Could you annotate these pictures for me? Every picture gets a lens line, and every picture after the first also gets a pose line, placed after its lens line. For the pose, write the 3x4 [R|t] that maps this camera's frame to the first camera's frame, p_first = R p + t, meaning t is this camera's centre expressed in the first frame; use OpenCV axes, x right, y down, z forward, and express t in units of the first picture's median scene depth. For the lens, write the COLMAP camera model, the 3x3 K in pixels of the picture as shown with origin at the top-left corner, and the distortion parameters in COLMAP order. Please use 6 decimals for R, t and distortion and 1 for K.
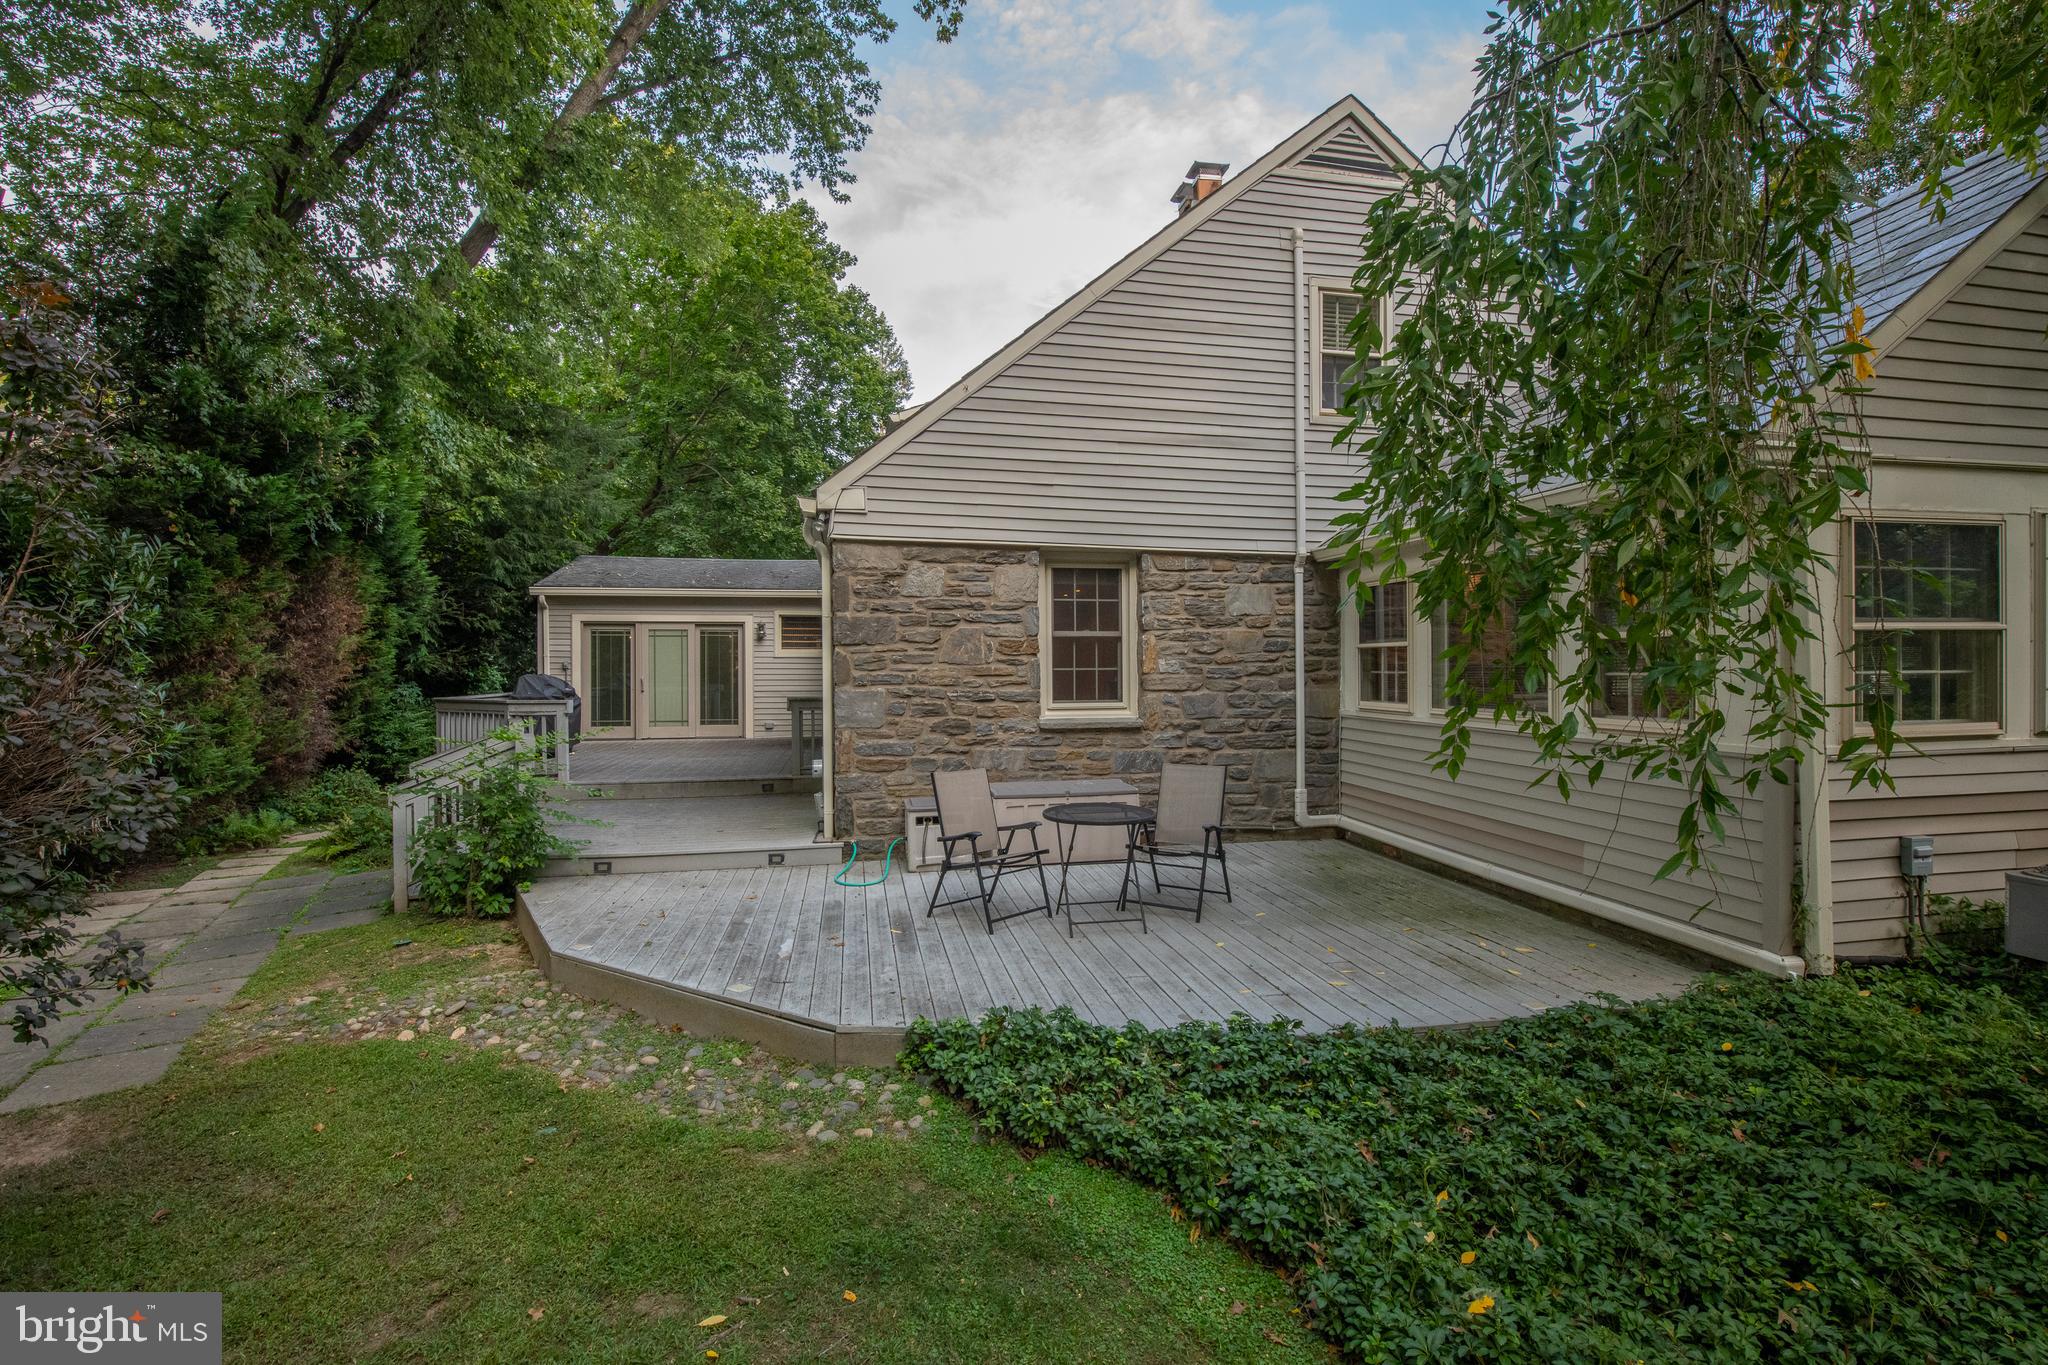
lens RADIAL K [[933.9, 0, 1022.3], [0, 933.9, 671.4], [0, 0, 1]] dist [-0.002006, -0.000365]
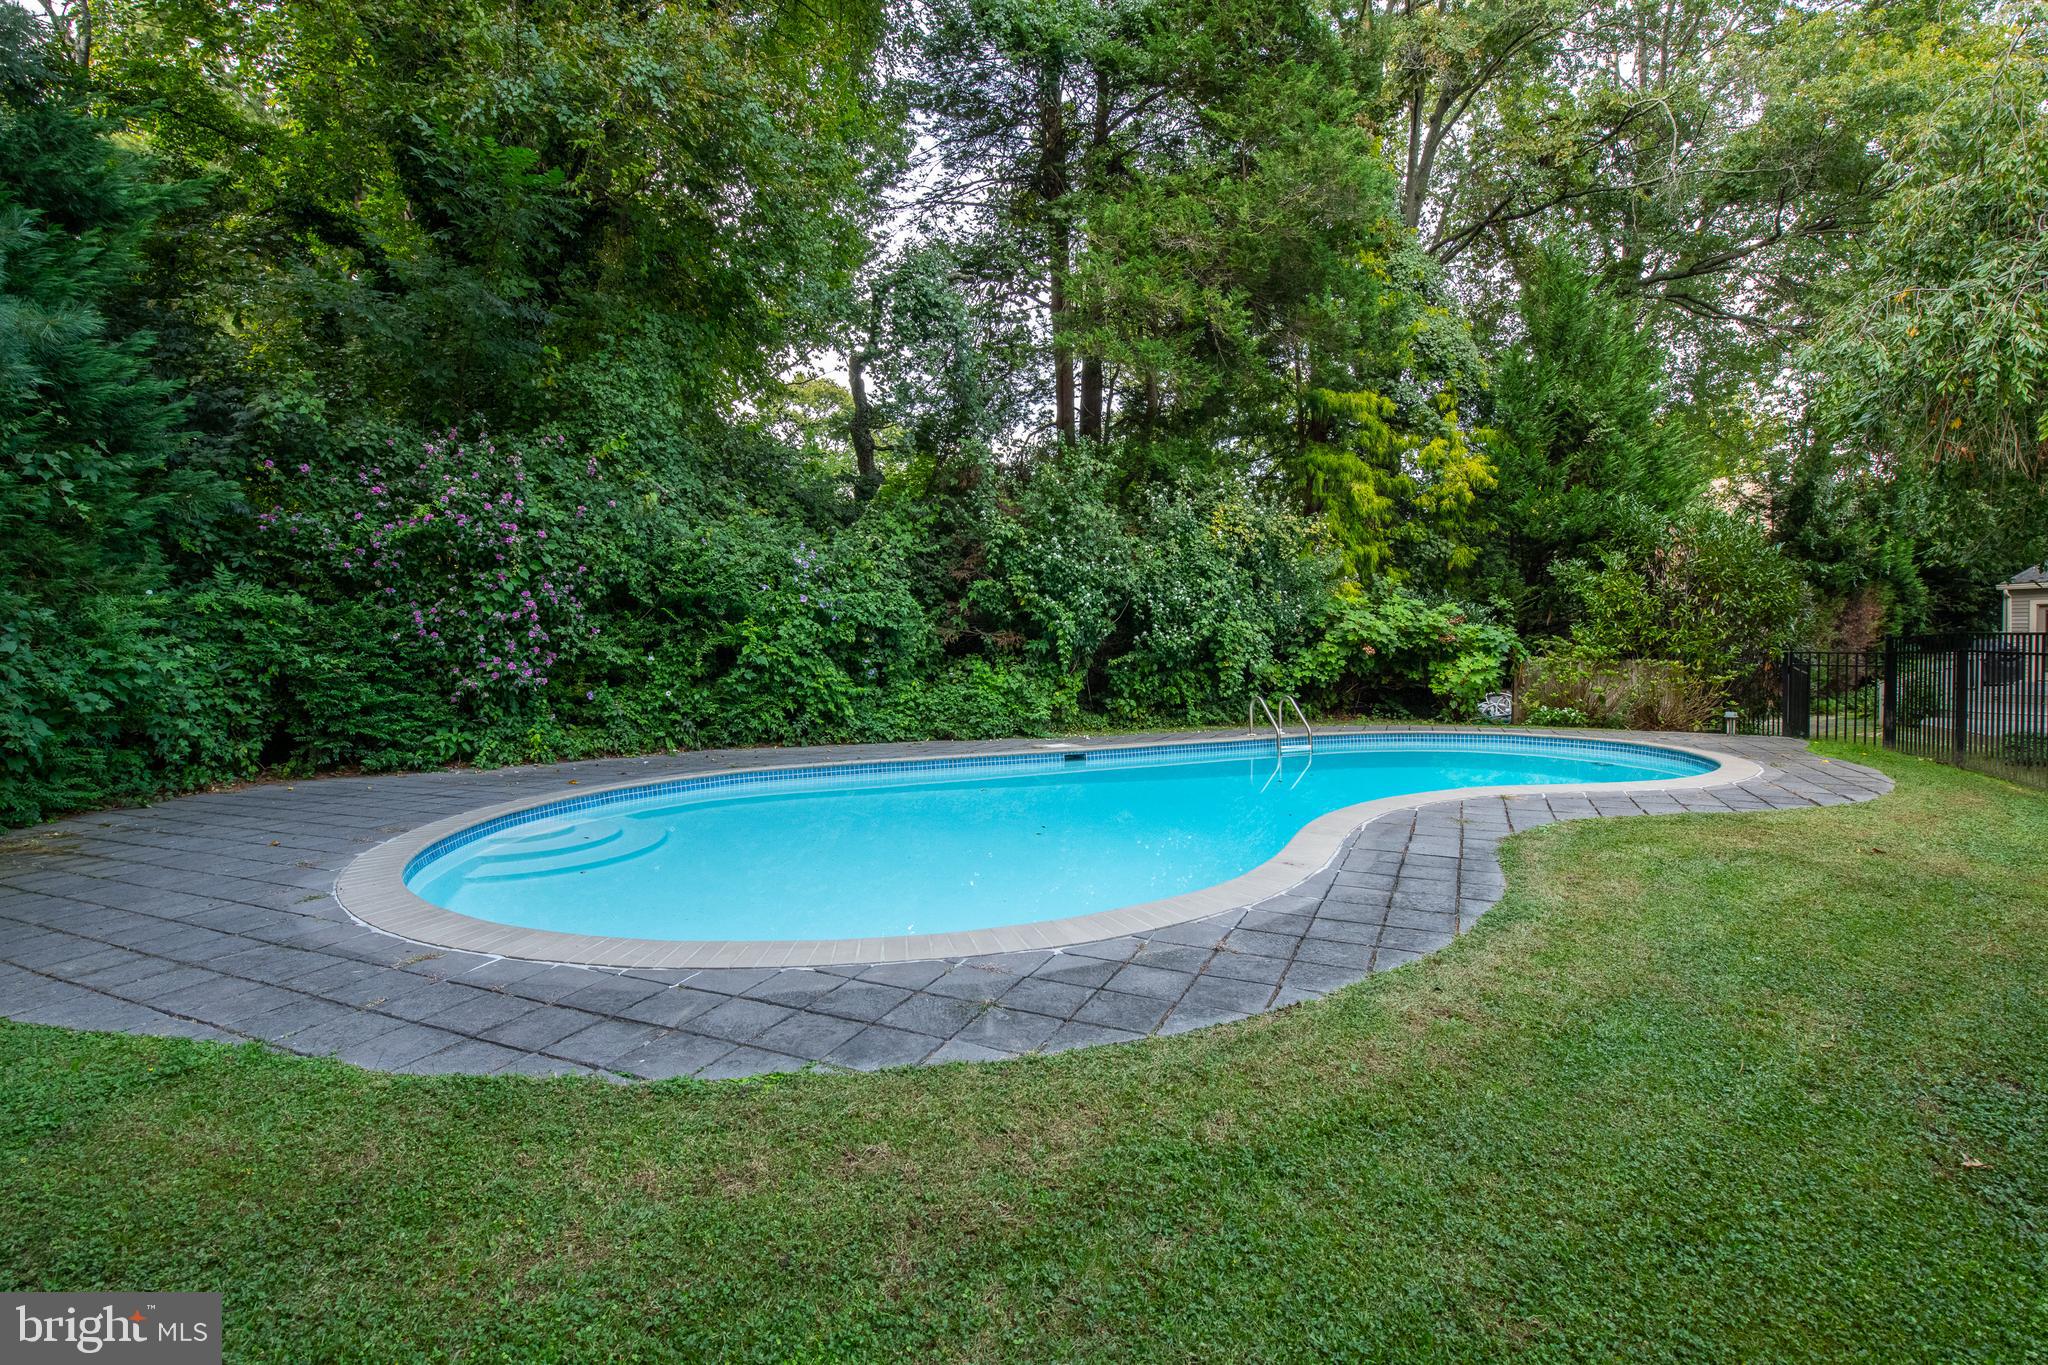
lens RADIAL K [[933.9, 0, 1022.3], [0, 933.9, 671.4], [0, 0, 1]] dist [-0.002006, -0.000365]
pose [[0.182761, 0.027298, -0.982778, 0.966362], [0.013578, 0.999449, 0.030286, -0.014564], [0.983064, -0.018880, 0.182290, -1.234366]]
